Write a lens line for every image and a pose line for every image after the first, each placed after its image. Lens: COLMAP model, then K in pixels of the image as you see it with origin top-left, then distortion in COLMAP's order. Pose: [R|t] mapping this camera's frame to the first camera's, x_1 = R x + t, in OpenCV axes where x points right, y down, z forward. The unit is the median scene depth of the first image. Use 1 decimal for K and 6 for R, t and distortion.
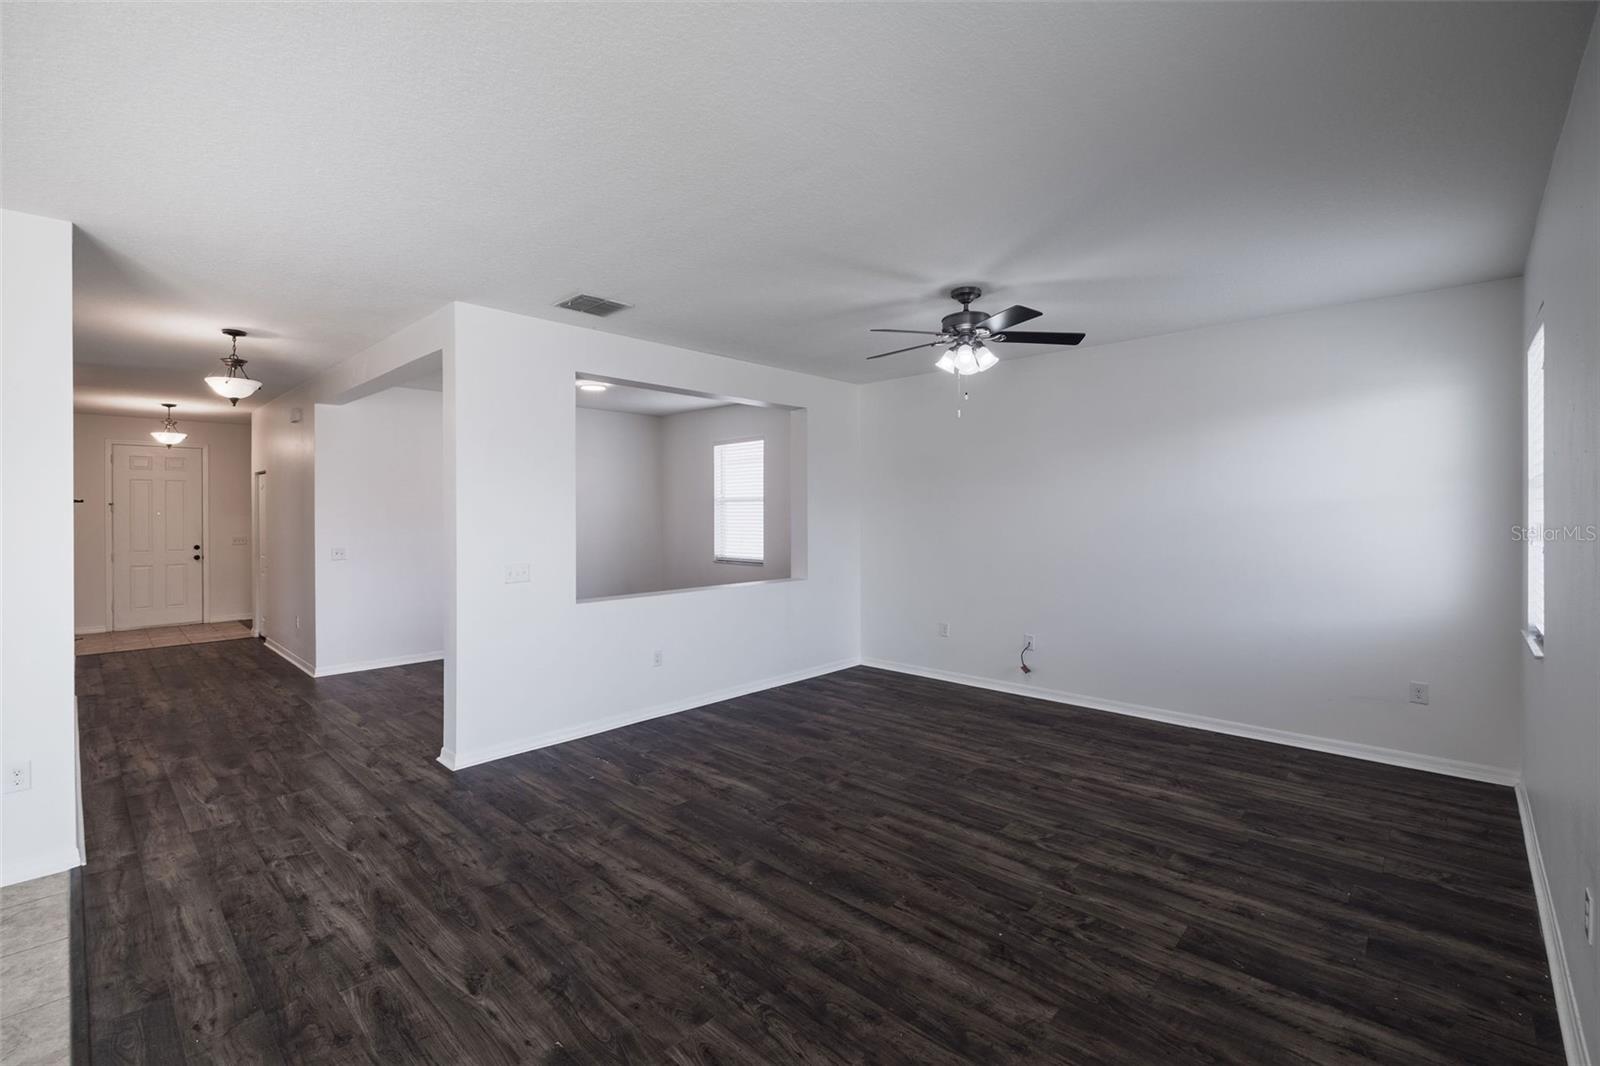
lens RADIAL K [[701.8, 0, 801.6], [0, 701.8, 508.0], [0, 0, 1]] dist [-0.000164, -0.003576]
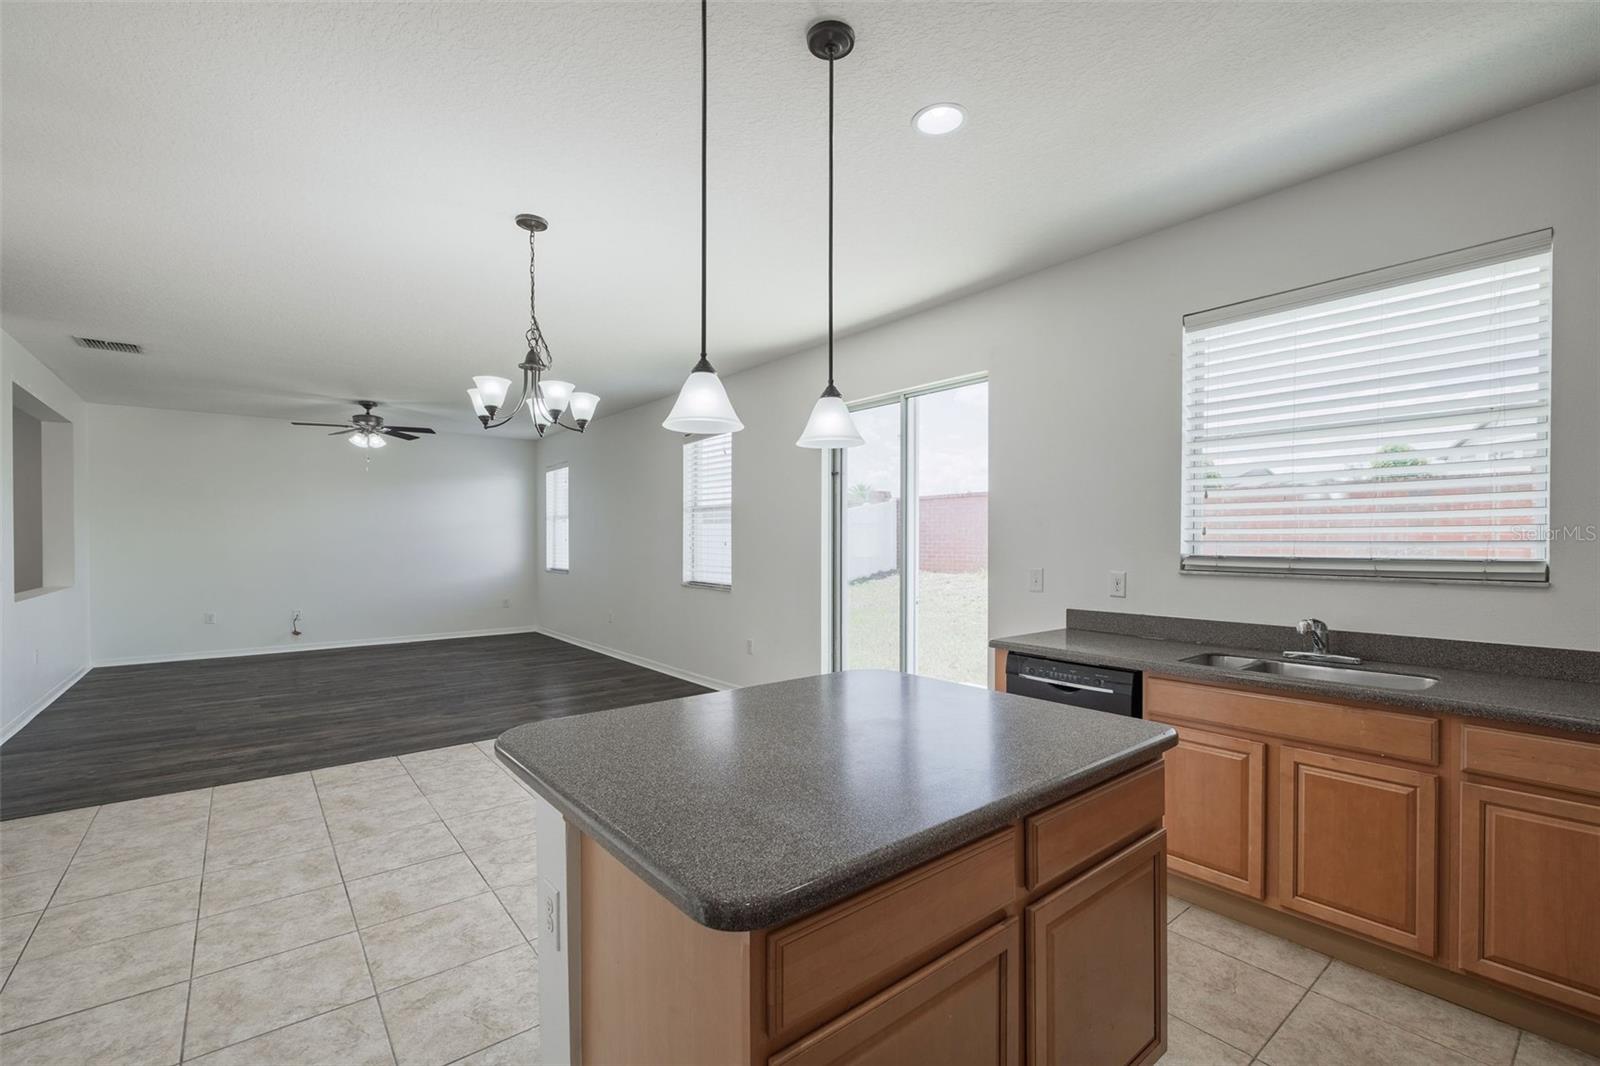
lens RADIAL K [[701.8, 0, 818.2], [0, 701.8, 545.5], [0, 0, 1]] dist [-0.000164, -0.003576]
pose [[0.128801, -0.005084, 0.991657, -1.749434], [-0.002054, 0.999983, 0.005393, 0.060500], [-0.991668, -0.002731, 0.128789, -0.483729]]
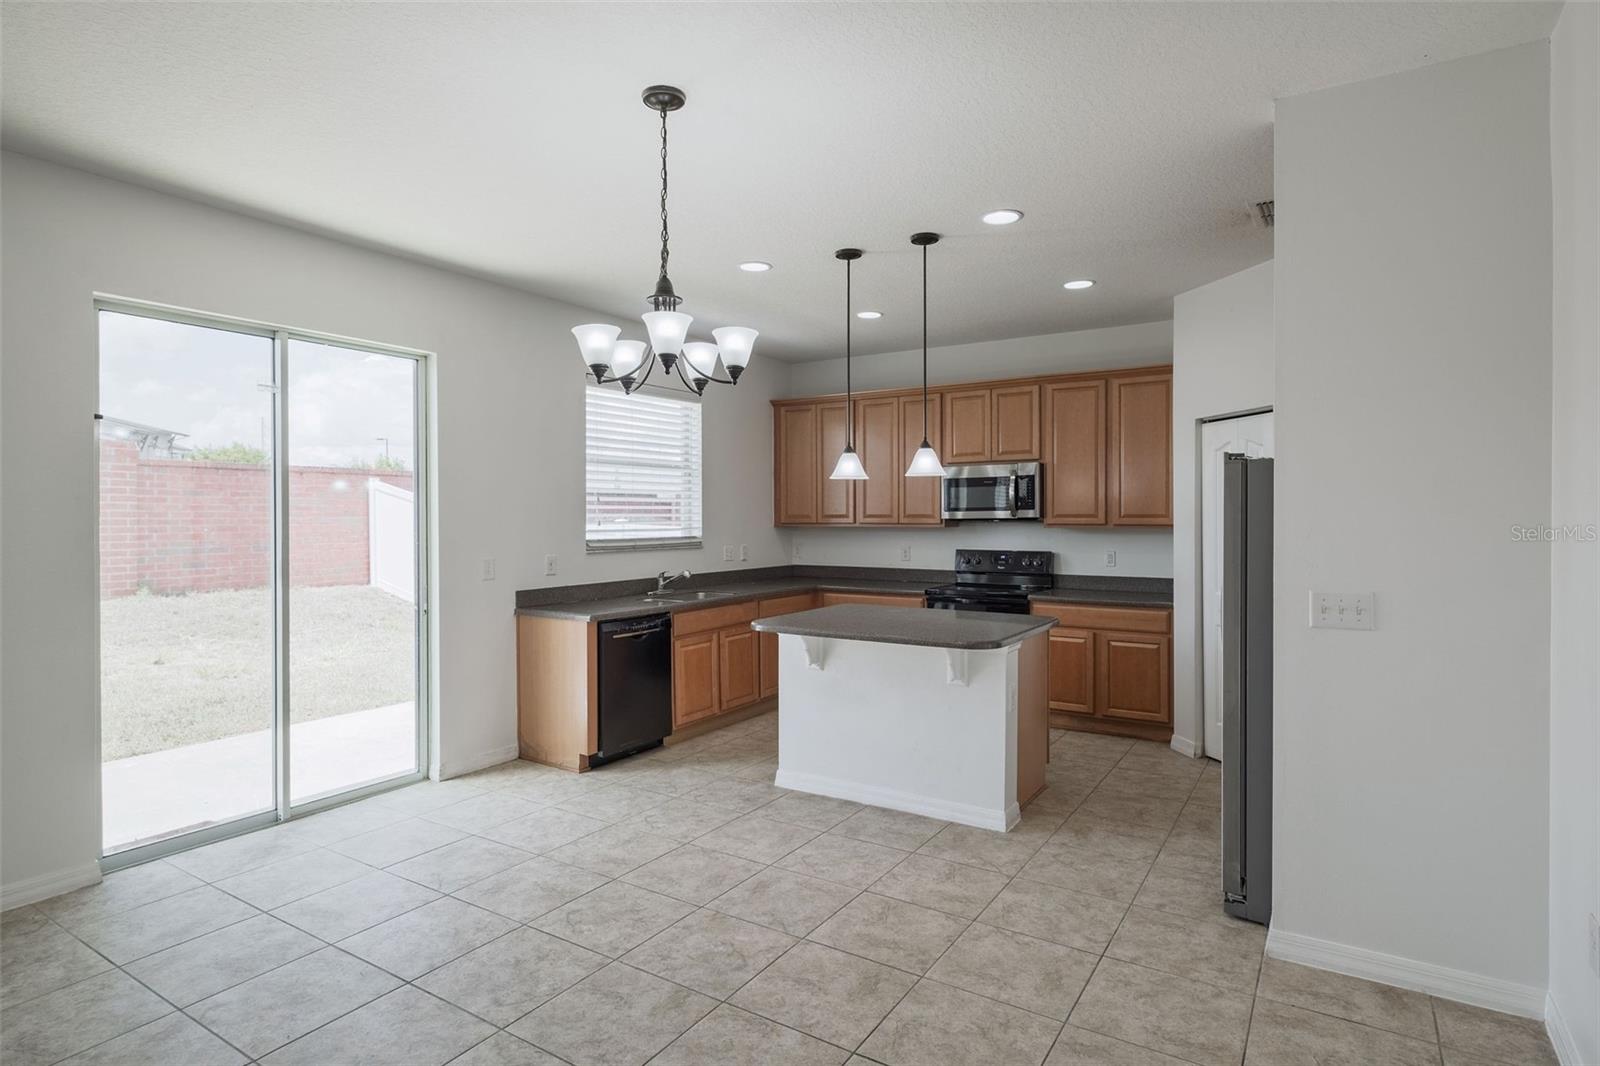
lens RADIAL K [[840.3, 0, 787.3], [0, 840.3, 512.6], [0, 0, 1]] dist [-0.017133, 0.006544]
pose [[-0.984889, 0.005489, -0.173098, -0.813518], [0.006690, 0.999957, -0.006355, 0.036758], [0.173055, -0.007417, -0.984884, 0.862007]]
